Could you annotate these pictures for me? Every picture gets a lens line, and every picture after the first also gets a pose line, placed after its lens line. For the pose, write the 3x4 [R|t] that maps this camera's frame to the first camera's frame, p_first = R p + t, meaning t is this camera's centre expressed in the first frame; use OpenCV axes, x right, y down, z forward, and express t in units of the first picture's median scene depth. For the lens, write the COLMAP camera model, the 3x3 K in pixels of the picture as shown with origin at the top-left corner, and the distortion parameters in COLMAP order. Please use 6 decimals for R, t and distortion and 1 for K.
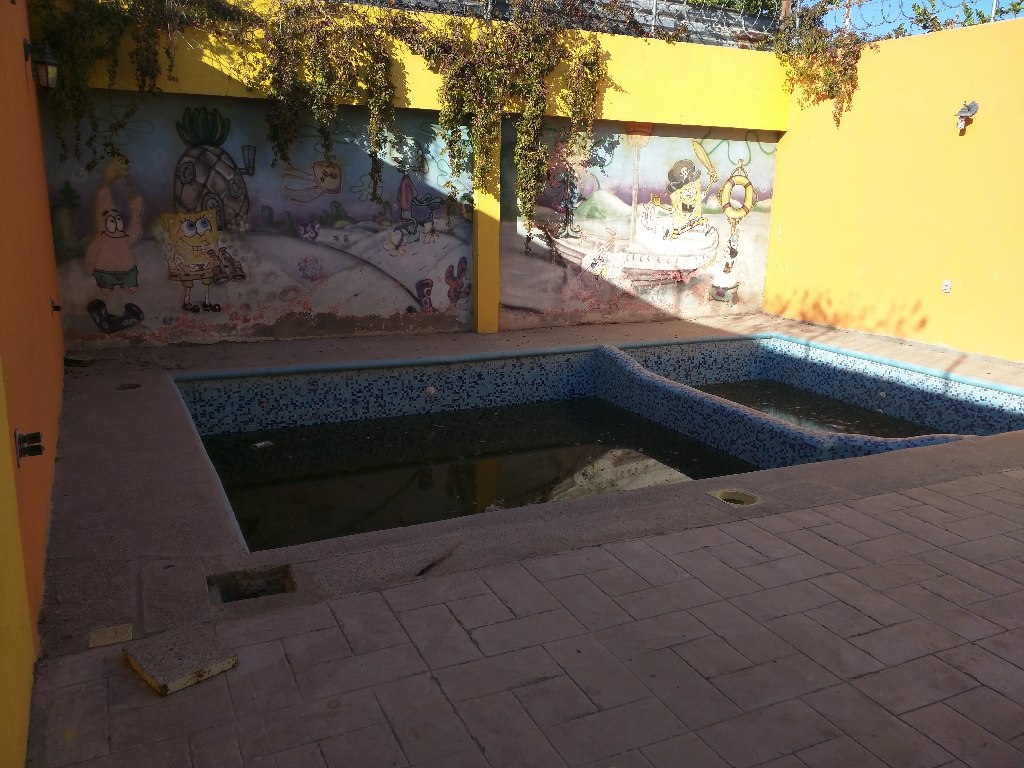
lens RADIAL K [[835.7, 0, 512.0], [0, 835.7, 384.0], [0, 0, 1]] dist [0.021382, -0.004012]
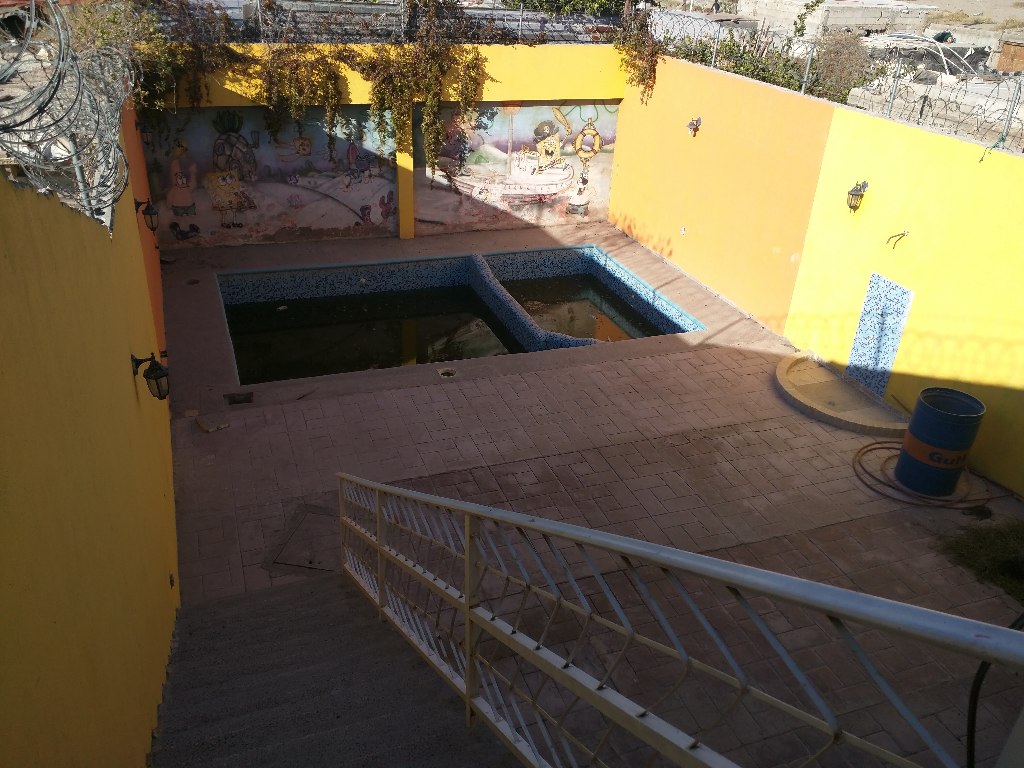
lens RADIAL K [[846.8, 0, 470.2], [0, 846.8, 396.5], [0, 0, 1]] dist [0.014247, 0.005326]
pose [[0.991226, 0.071245, -0.111333, 0.314413], [-0.038650, 0.961714, 0.271316, -0.231115], [0.126400, -0.264632, 0.956030, -0.655913]]
